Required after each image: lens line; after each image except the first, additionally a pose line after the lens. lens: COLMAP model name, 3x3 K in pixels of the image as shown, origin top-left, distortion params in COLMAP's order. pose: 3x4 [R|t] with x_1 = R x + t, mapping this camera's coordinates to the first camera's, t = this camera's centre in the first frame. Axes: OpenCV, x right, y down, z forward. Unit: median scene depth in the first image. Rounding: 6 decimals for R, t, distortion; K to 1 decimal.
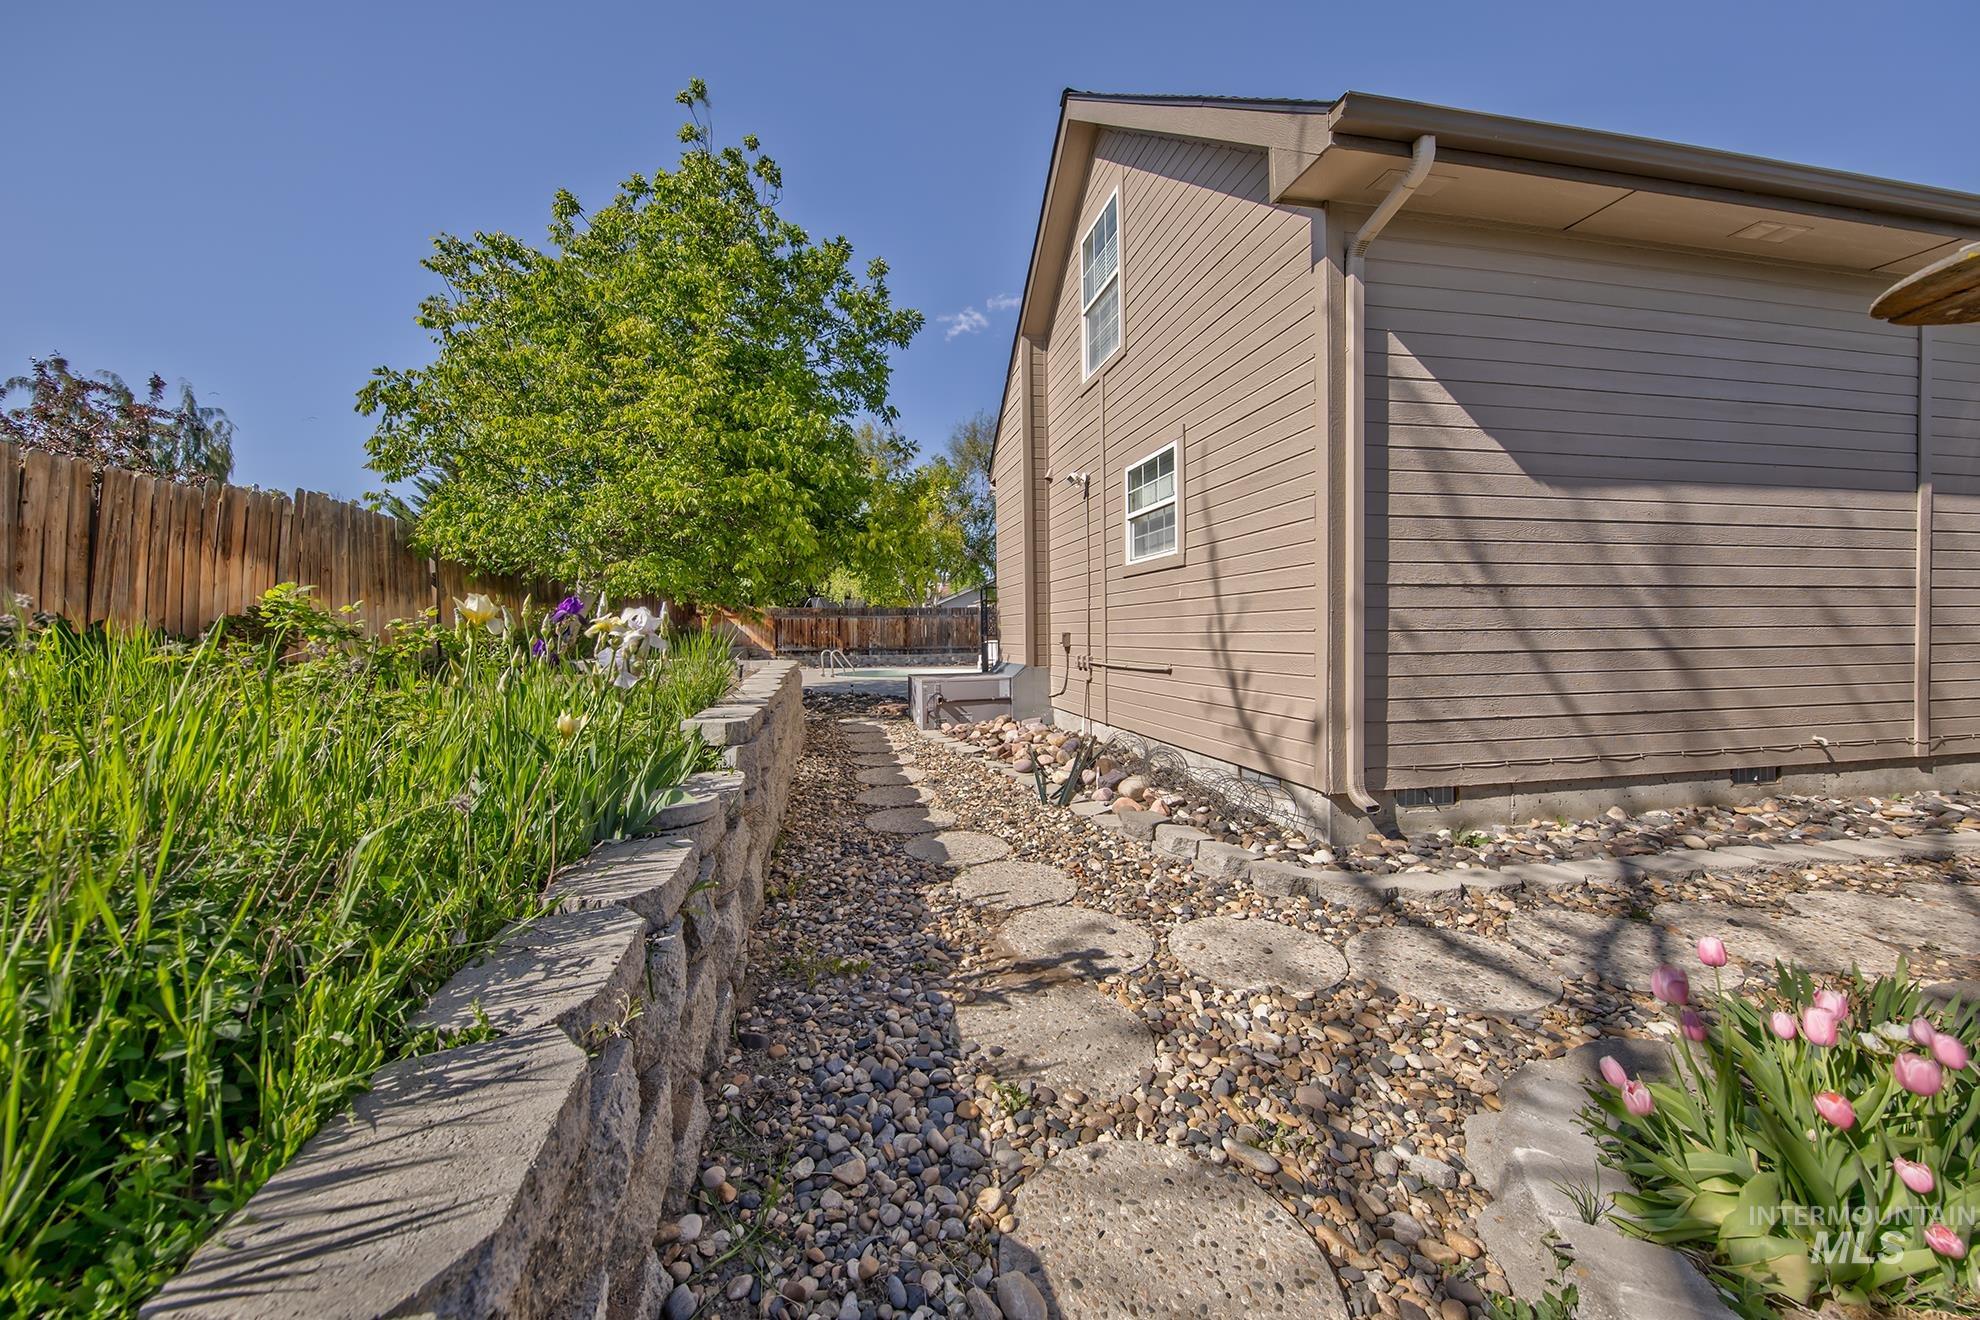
lens RADIAL K [[750.4, 0, 990.0], [0, 750.4, 660.0], [0, 0, 1]] dist [-0.000045, -0.000008]
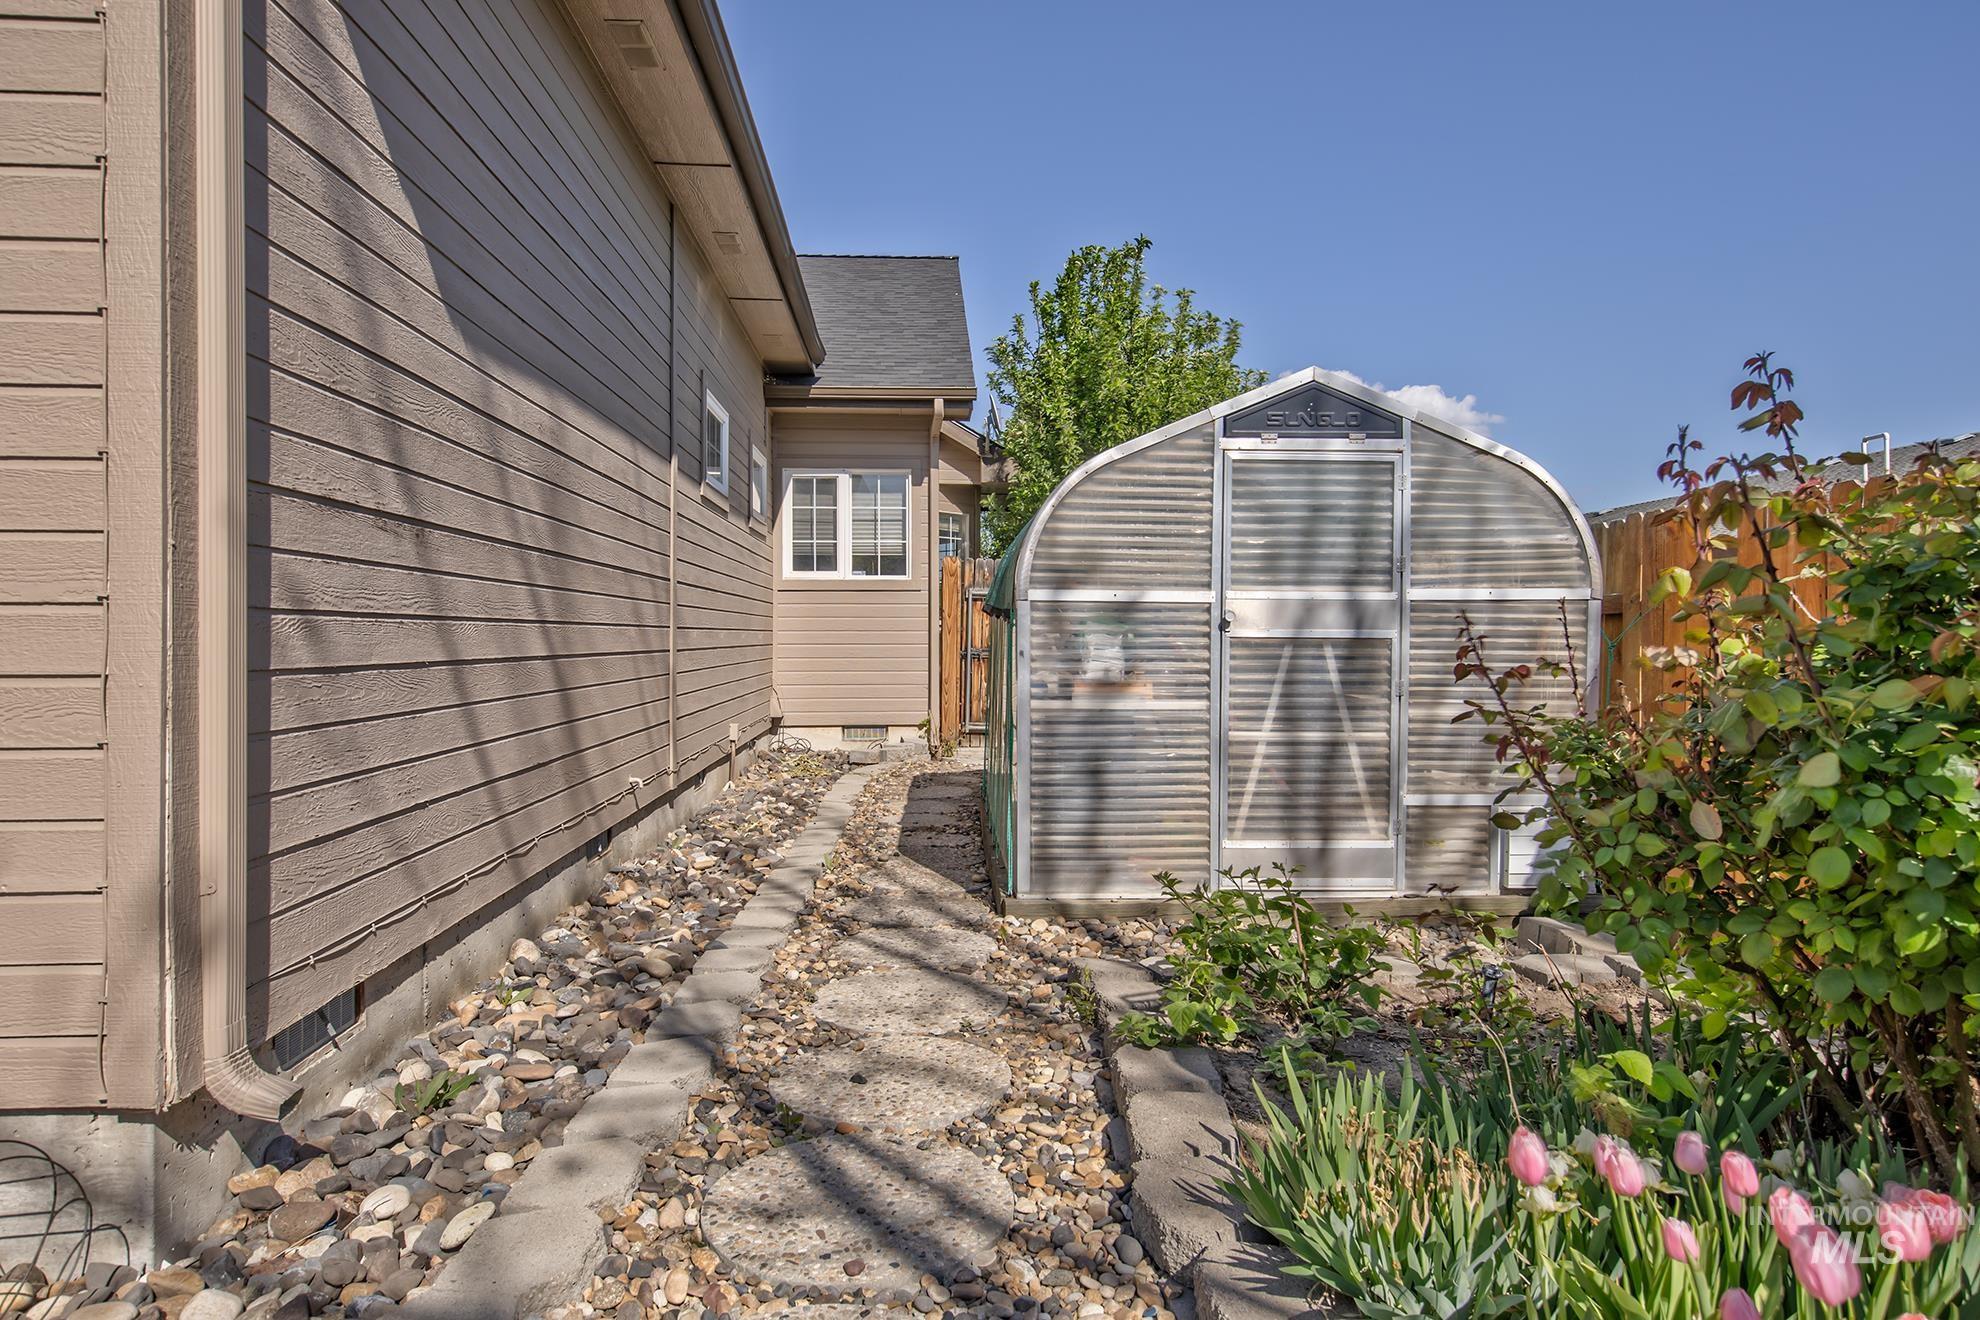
lens RADIAL K [[1224.7, 0, 987.1], [0, 1224.7, 648.4], [0, 0, 1]] dist [0.060145, 0.000103]
pose [[0.160192, 0.003185, 0.987081, -0.033330], [0.021974, 0.999735, -0.006792, -0.009457], [-0.986841, 0.022778, 0.160079, 0.578668]]
